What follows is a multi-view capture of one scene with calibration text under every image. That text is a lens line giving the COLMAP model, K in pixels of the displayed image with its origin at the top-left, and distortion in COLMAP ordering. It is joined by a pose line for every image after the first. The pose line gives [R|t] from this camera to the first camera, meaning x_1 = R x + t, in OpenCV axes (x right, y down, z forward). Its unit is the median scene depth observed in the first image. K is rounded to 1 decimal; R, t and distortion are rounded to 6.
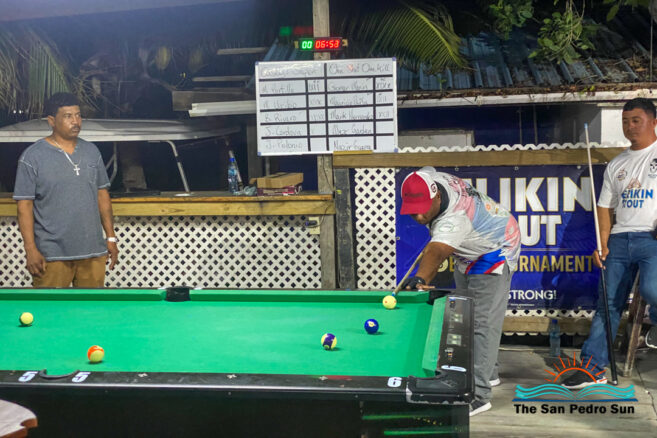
lens RADIAL K [[980.2, 0, 318.8], [0, 980.2, 186.6], [0, 0, 1]] dist [0.127170, 0.000000]
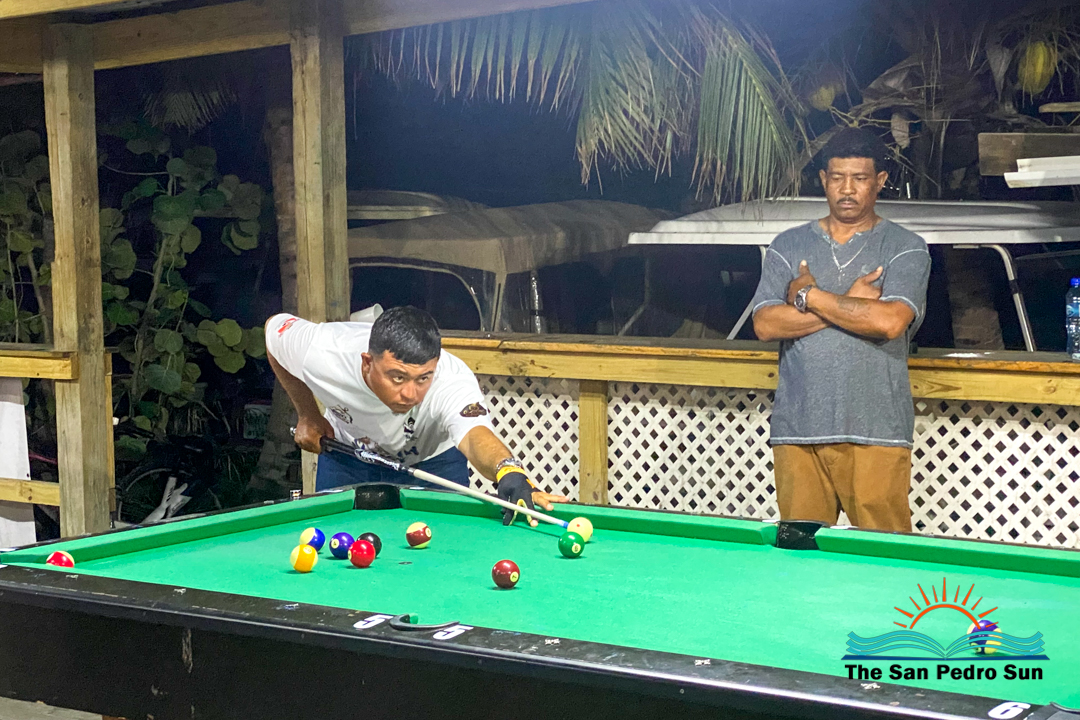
lens RADIAL K [[2239.9, 0, 512.9], [0, 2239.9, 329.6], [0, 0, 1]] dist [0.113296, 0.000000]
pose [[0.880902, 0.041293, -0.471493, 0.175418], [-0.054162, 0.998437, -0.013751, 0.022995], [0.470189, 0.037651, 0.881762, -0.023303]]
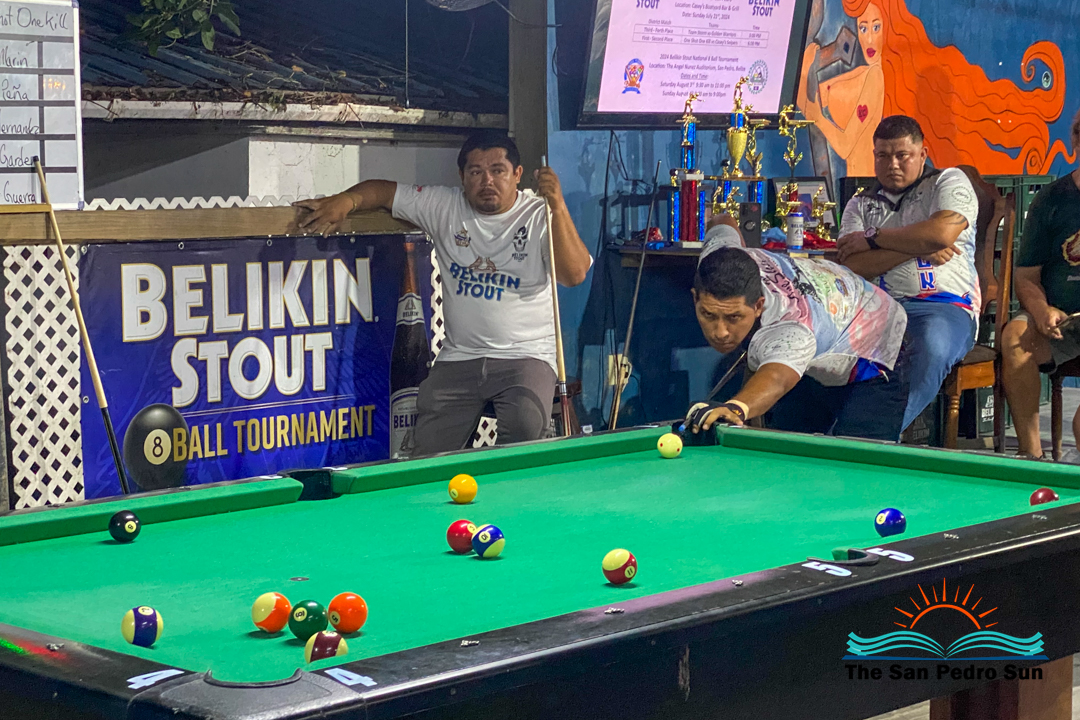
lens RADIAL K [[2175.2, 0, 529.2], [0, 2175.2, 323.8], [0, 0, 1]] dist [0.143542, 0.000000]
pose [[0.560069, -0.035305, 0.827693, -0.639259], [0.063611, 0.997975, -0.000475, 0.031210], [-0.826000, 0.052917, 0.561180, 0.260617]]
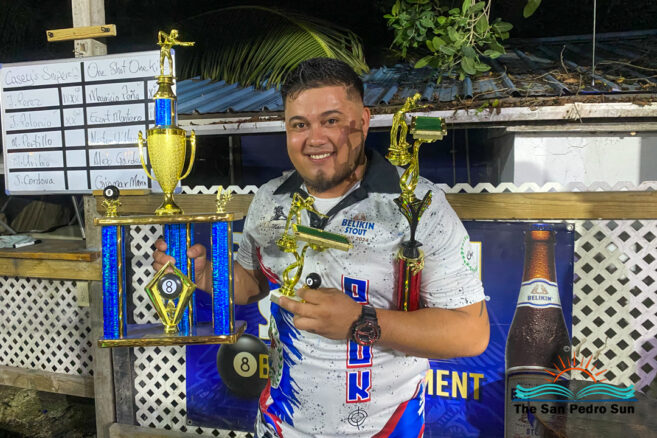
lens RADIAL K [[500.8, 0, 319.6], [0, 500.8, 196.0], [0, 0, 1]] dist [0.020143, -0.029164]
pose [[0.987422, 0.018579, -0.157010, 0.221595], [-0.019889, 0.999779, -0.006776, -0.032359], [0.156849, 0.009814, 0.987574, 0.672988]]
